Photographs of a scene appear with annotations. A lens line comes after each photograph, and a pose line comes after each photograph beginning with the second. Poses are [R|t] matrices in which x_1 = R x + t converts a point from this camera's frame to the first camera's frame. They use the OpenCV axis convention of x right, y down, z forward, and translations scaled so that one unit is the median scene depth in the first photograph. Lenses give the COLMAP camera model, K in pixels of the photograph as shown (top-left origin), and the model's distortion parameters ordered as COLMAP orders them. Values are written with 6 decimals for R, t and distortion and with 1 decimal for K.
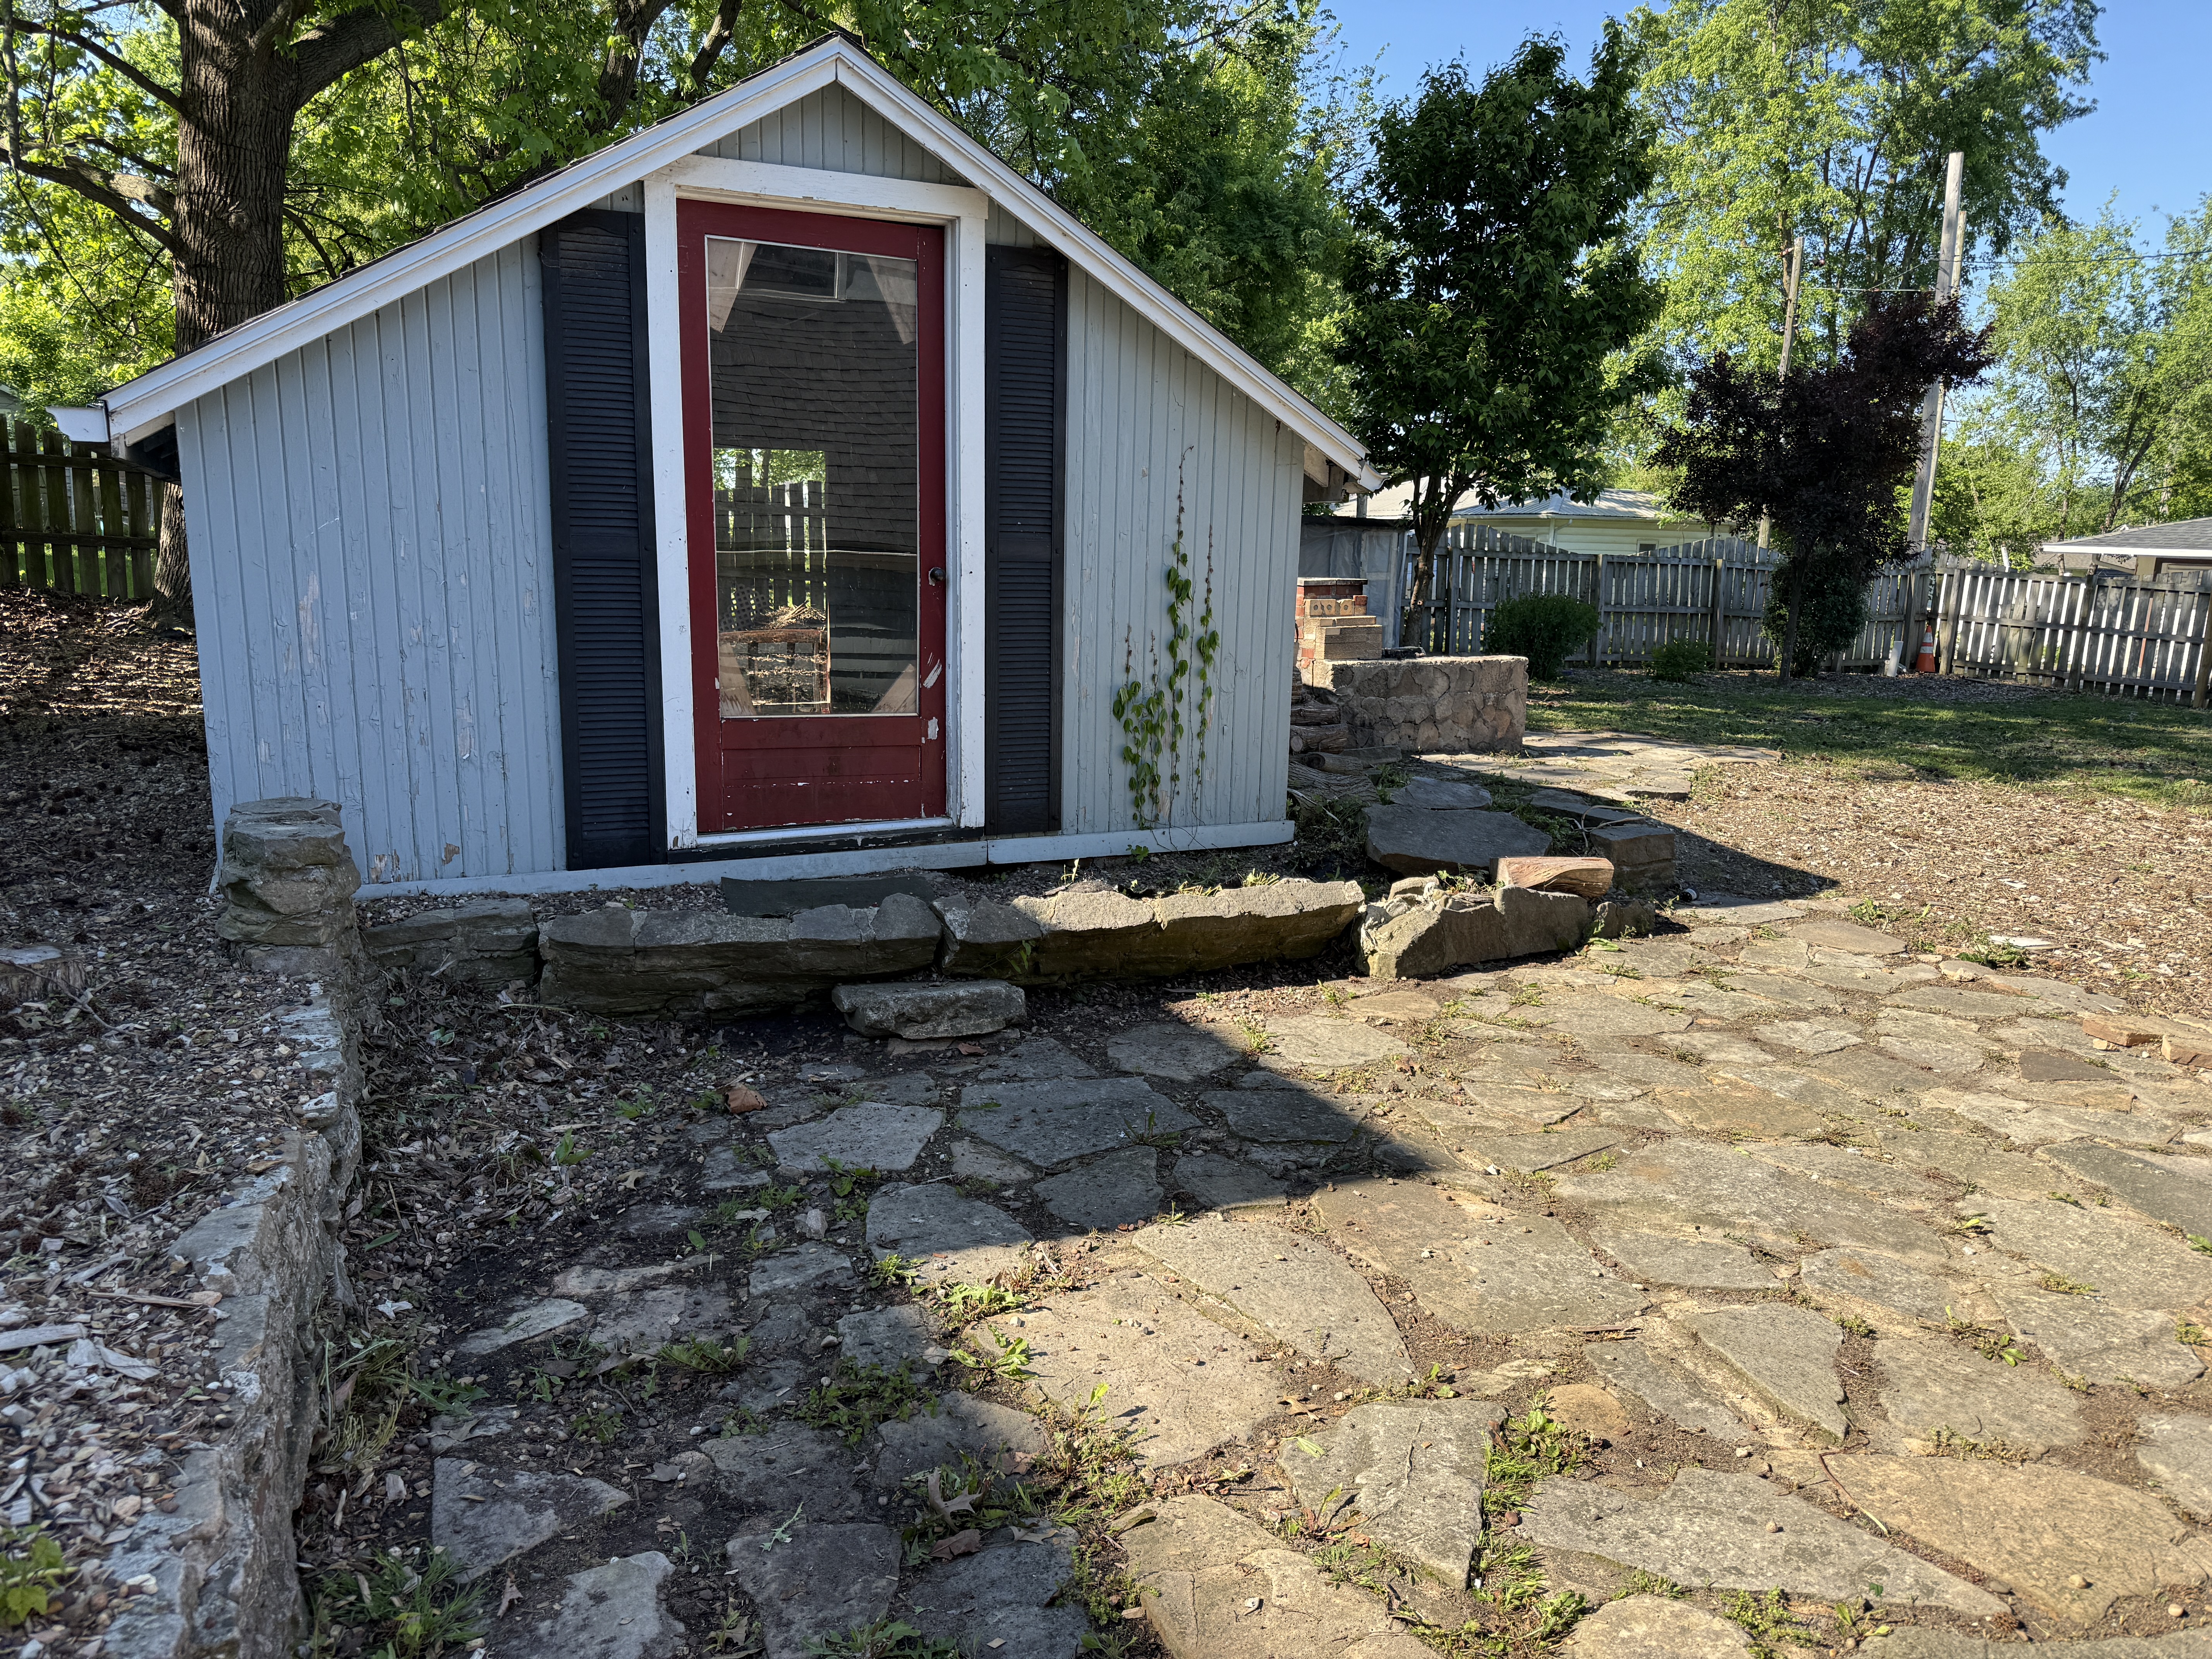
lens RADIAL K [[1538.5, 0, 1063.0], [0, 1538.5, 841.6], [0, 0, 1]] dist [0.049228, -0.051095]
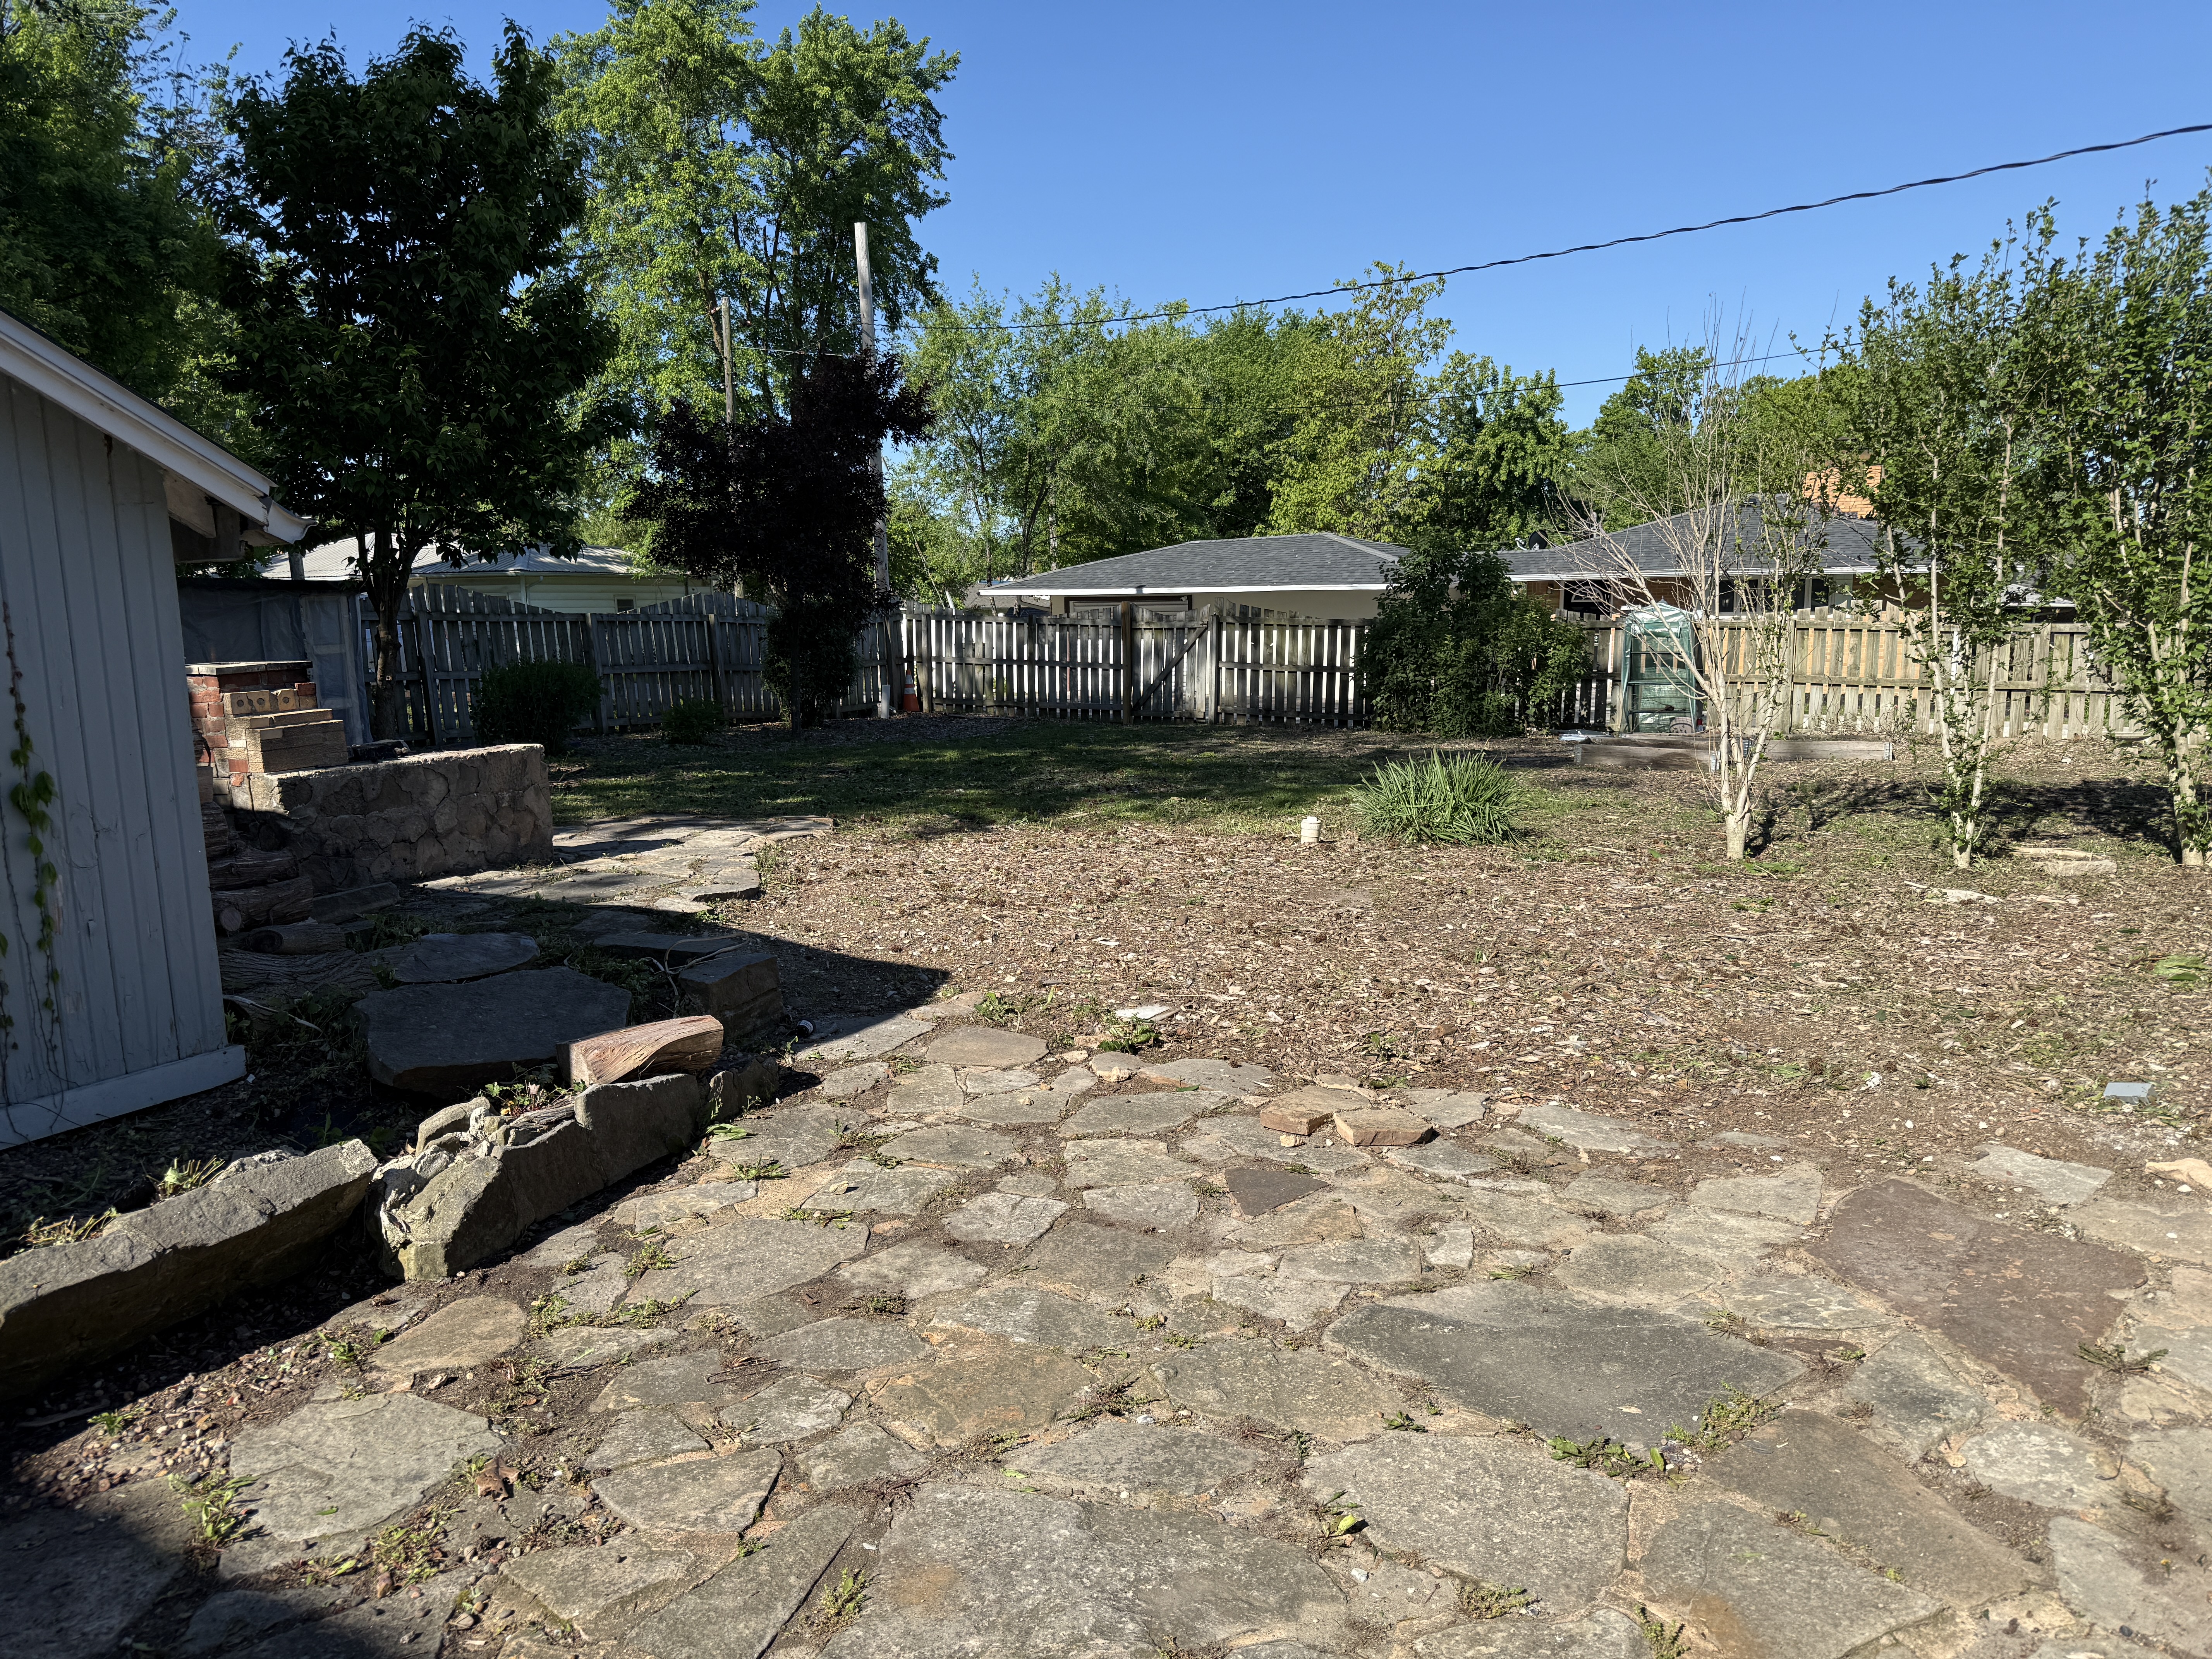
lens RADIAL K [[1538.5, 0, 1099.5], [0, 1538.5, 816.6], [0, 0, 1]] dist [0.049228, -0.051095]
pose [[0.791322, -0.127927, 0.597866, 0.038422], [0.157843, 0.987461, 0.002372, -0.036586], [-0.590673, 0.092492, 0.801592, 0.169826]]
